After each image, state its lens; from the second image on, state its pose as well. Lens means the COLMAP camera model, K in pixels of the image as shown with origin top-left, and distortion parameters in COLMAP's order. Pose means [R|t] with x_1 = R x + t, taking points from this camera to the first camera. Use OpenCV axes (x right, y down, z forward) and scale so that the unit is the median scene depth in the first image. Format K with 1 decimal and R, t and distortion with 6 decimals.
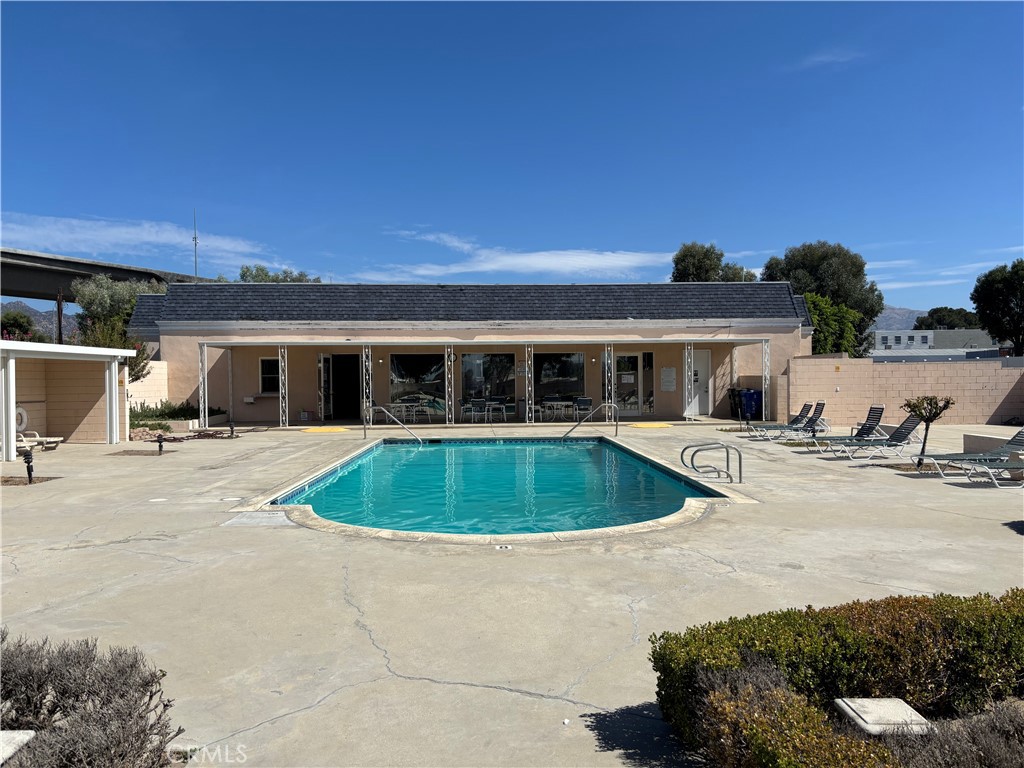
lens RADIAL K [[776.1, 0, 510.6], [0, 776.1, 382.8], [0, 0, 1]] dist [0.046201, -0.046916]
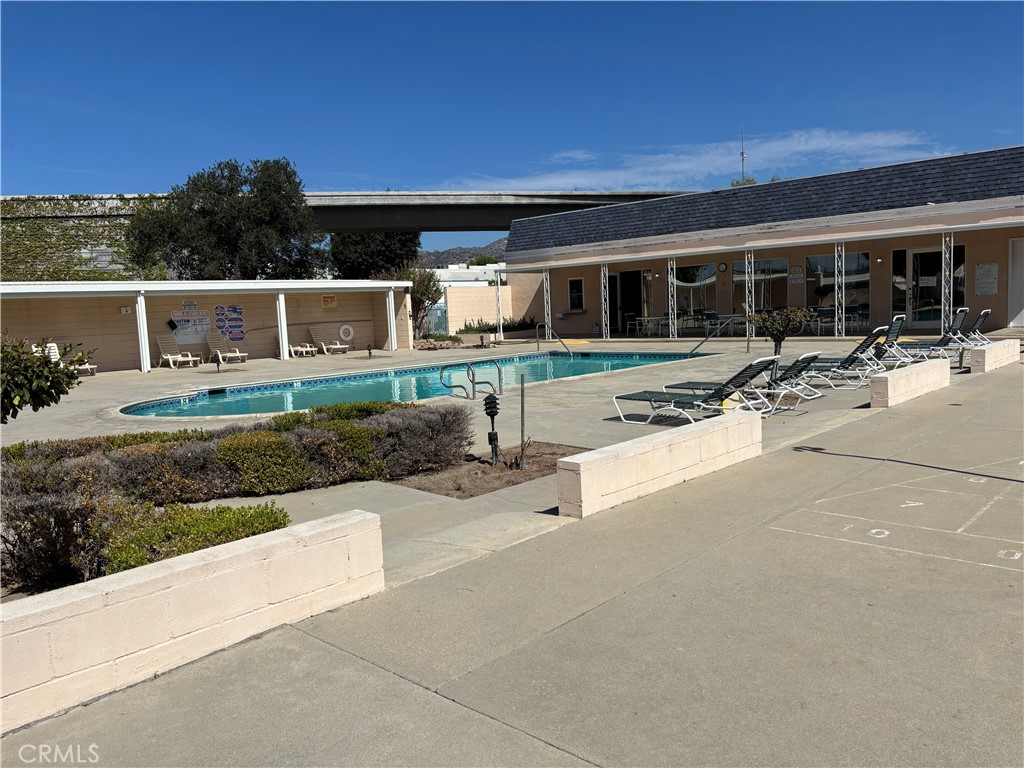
lens RADIAL K [[776.1, 0, 505.3], [0, 776.1, 388.4], [0, 0, 1]] dist [0.046201, -0.046916]
pose [[0.696291, 0.052617, -0.715828, 0.432791], [0.036176, 0.993469, 0.108215, 0.001337], [0.716847, -0.101245, 0.689841, 0.131245]]
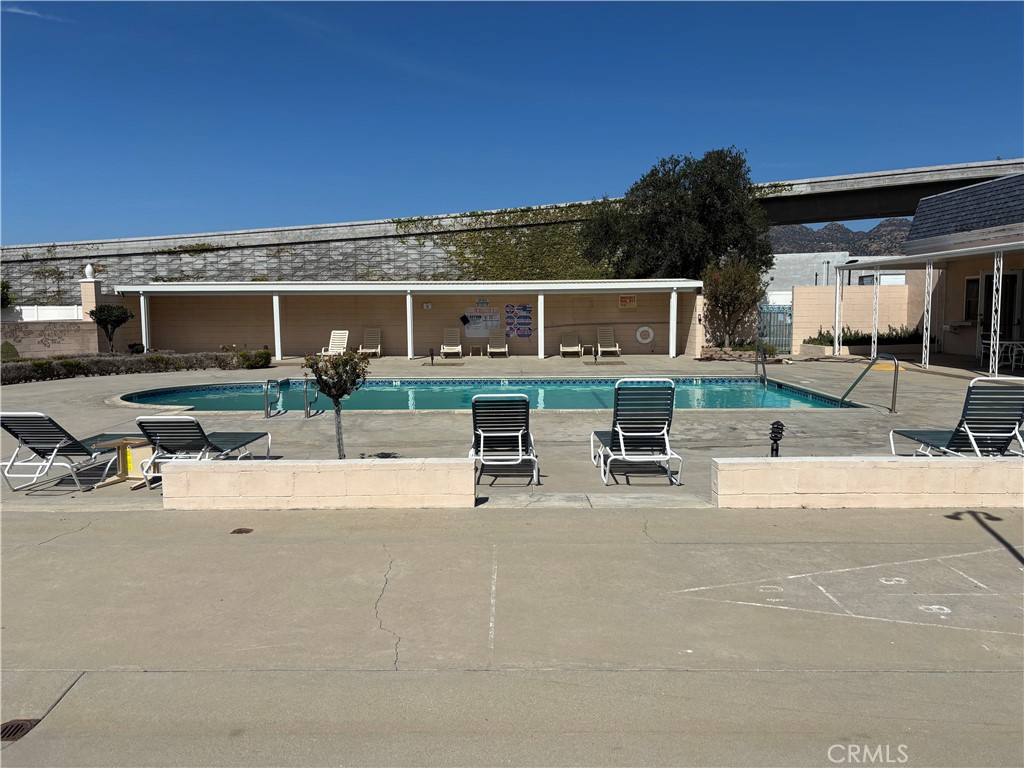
lens RADIAL K [[776.1, 0, 510.0], [0, 776.1, 388.3], [0, 0, 1]] dist [0.046201, -0.046916]
pose [[-0.031884, 0.107284, -0.993717, 0.525179], [0.005599, 0.994226, 0.107159, -0.006721], [0.999476, -0.002147, -0.032301, 0.540397]]
